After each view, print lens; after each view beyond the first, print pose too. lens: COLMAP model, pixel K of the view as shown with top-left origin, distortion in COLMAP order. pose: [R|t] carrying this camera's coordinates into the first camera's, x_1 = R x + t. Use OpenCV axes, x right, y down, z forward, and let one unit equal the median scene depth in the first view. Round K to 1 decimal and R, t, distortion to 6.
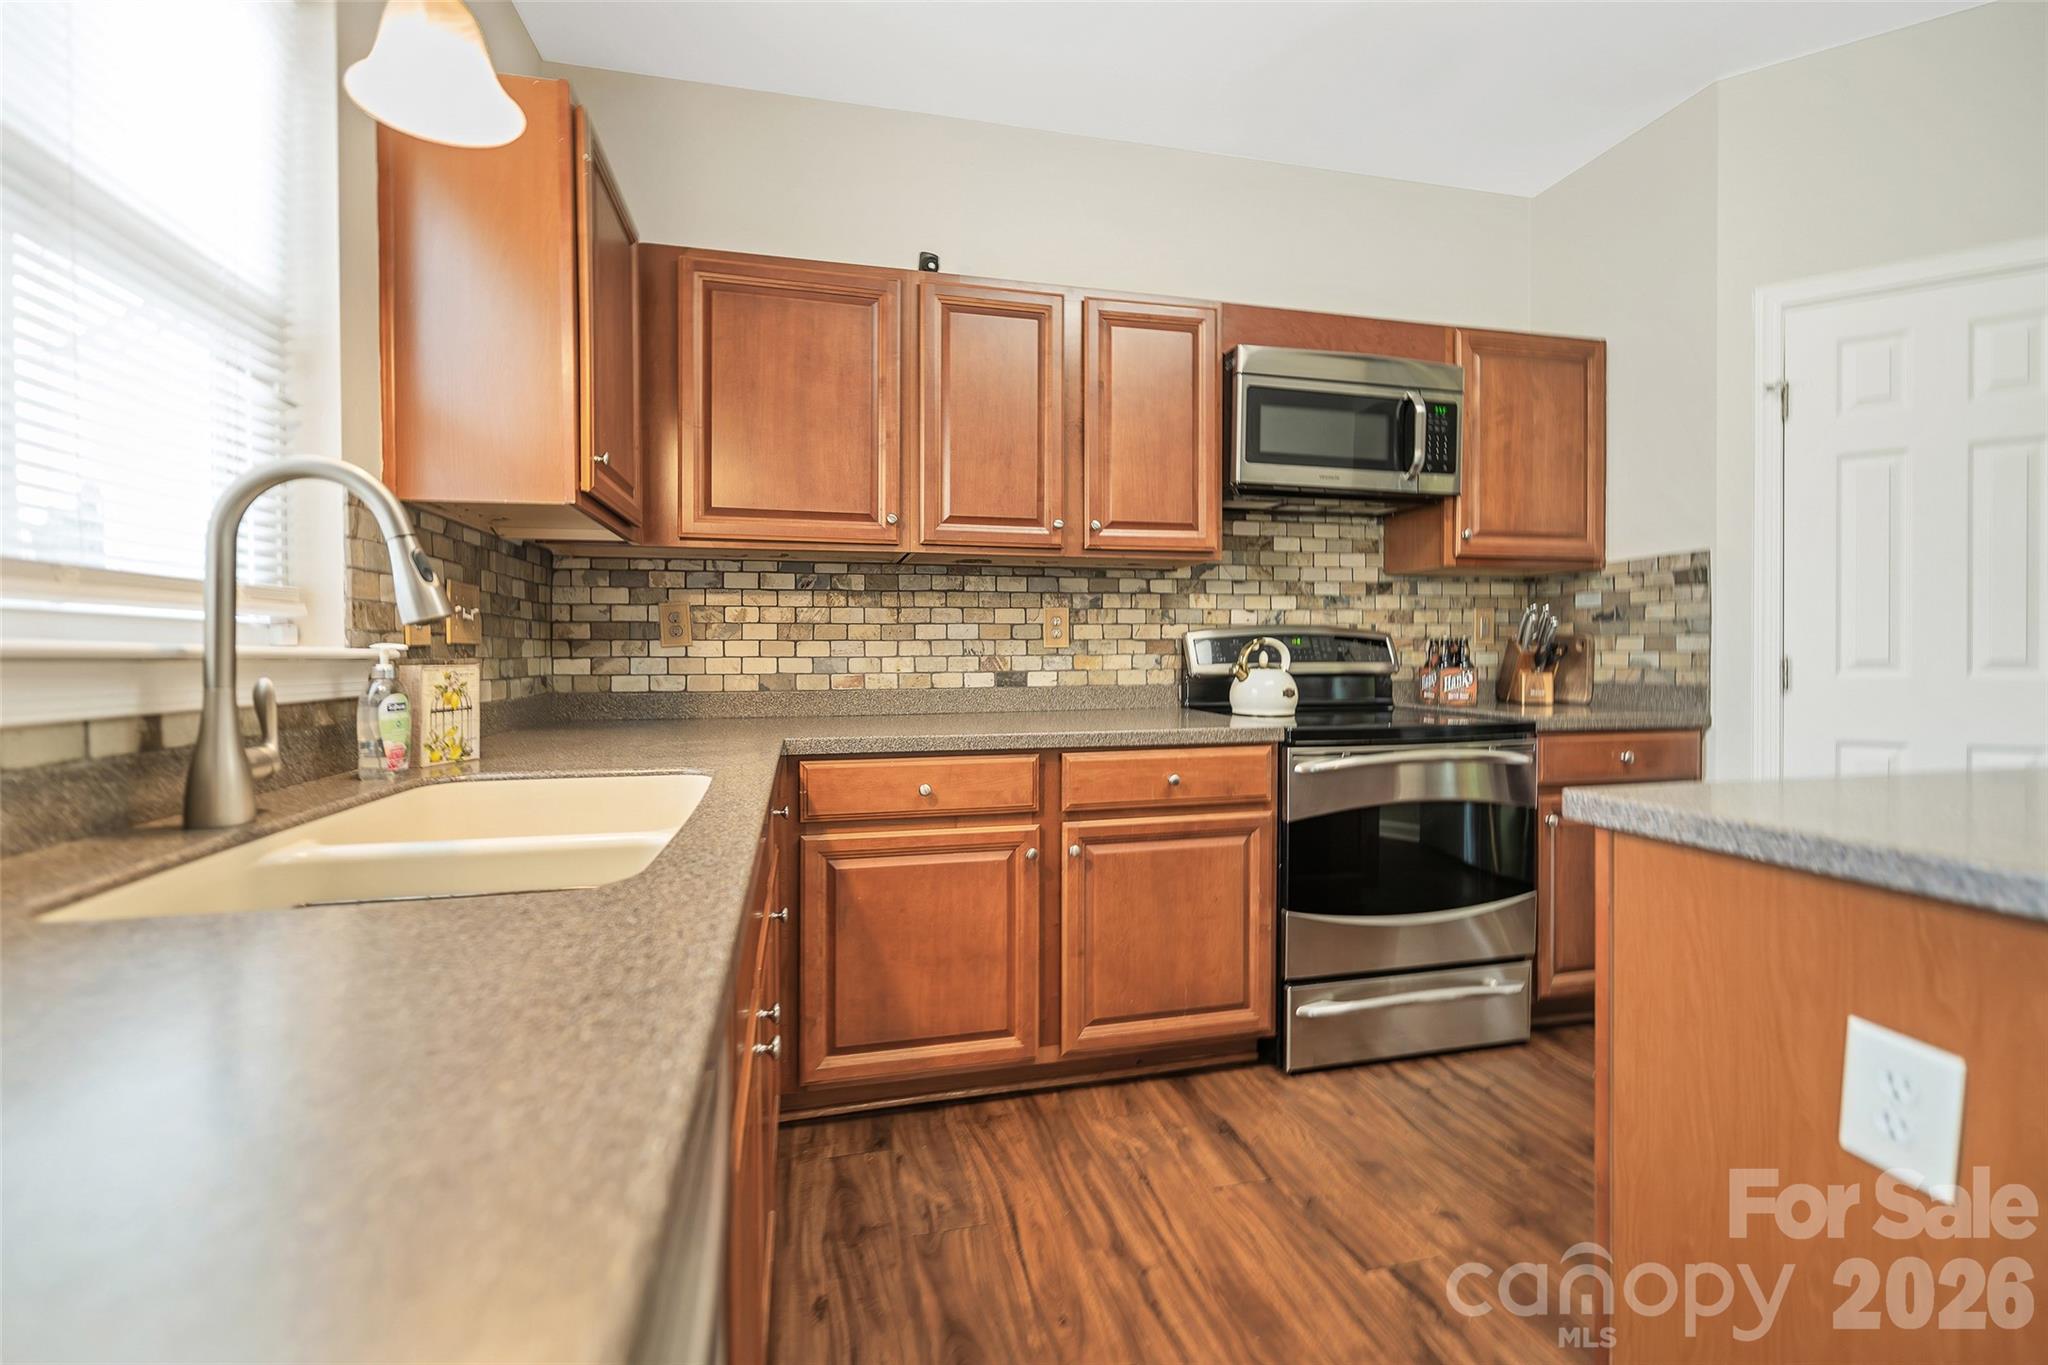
lens RADIAL K [[843.5, 0, 1020.6], [0, 843.5, 668.9], [0, 0, 1]] dist [0.000446, 0.000096]
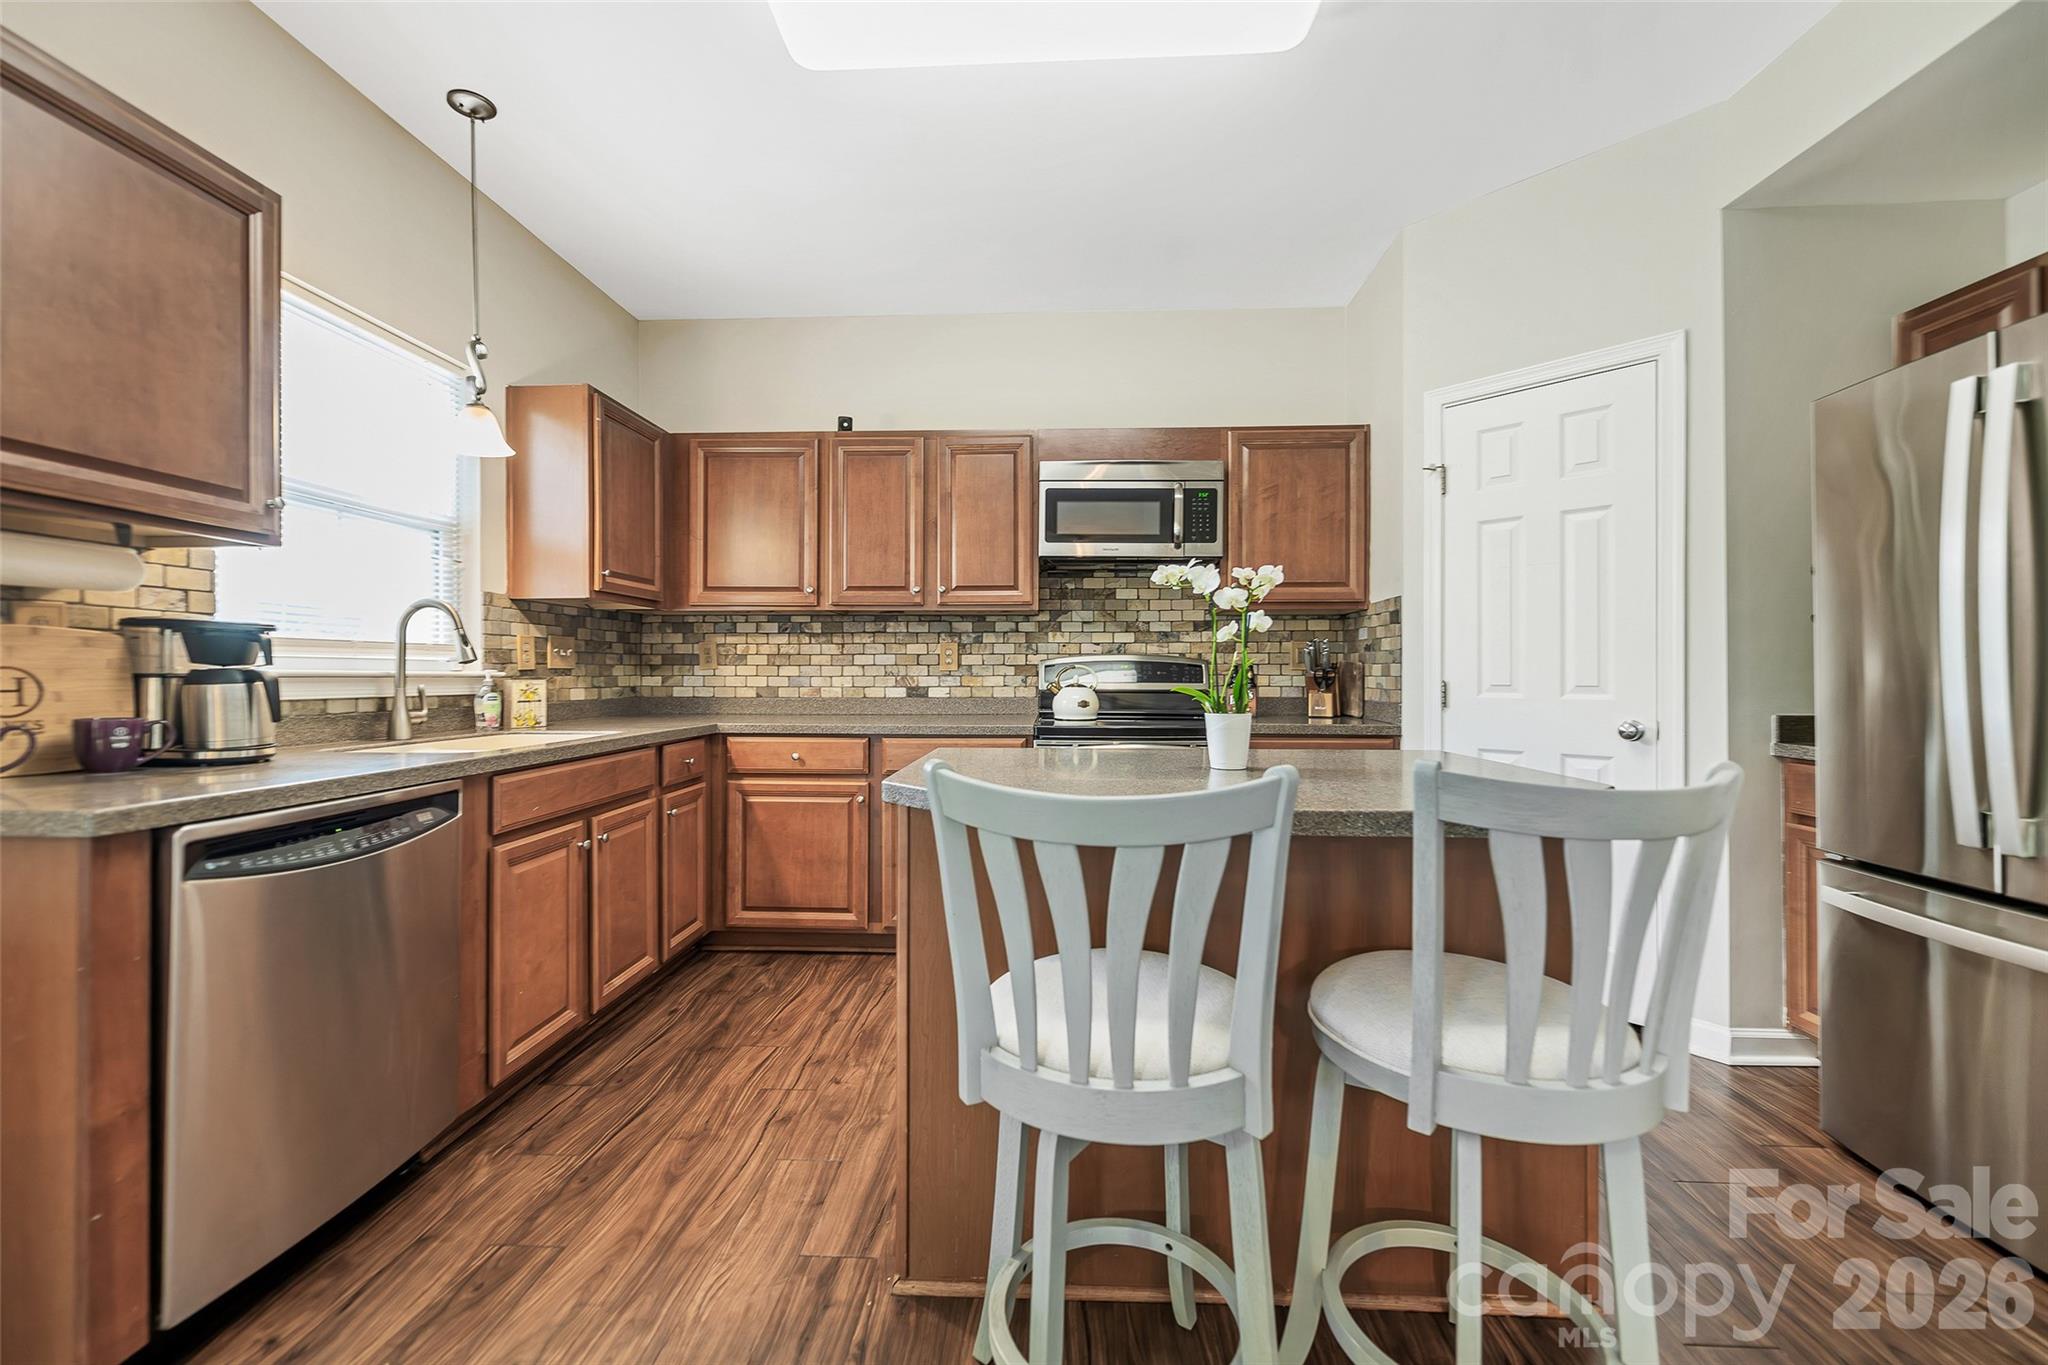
lens RADIAL K [[827.8, 0, 1024.0], [0, 827.8, 682.5], [0, 0, 1]] dist [0.001616, 0.000041]
pose [[0.959173, 0.008563, -0.282690, 0.615239], [-0.009880, 0.999946, -0.003232, -0.001746], [0.282648, 0.005893, 0.959206, -0.348488]]
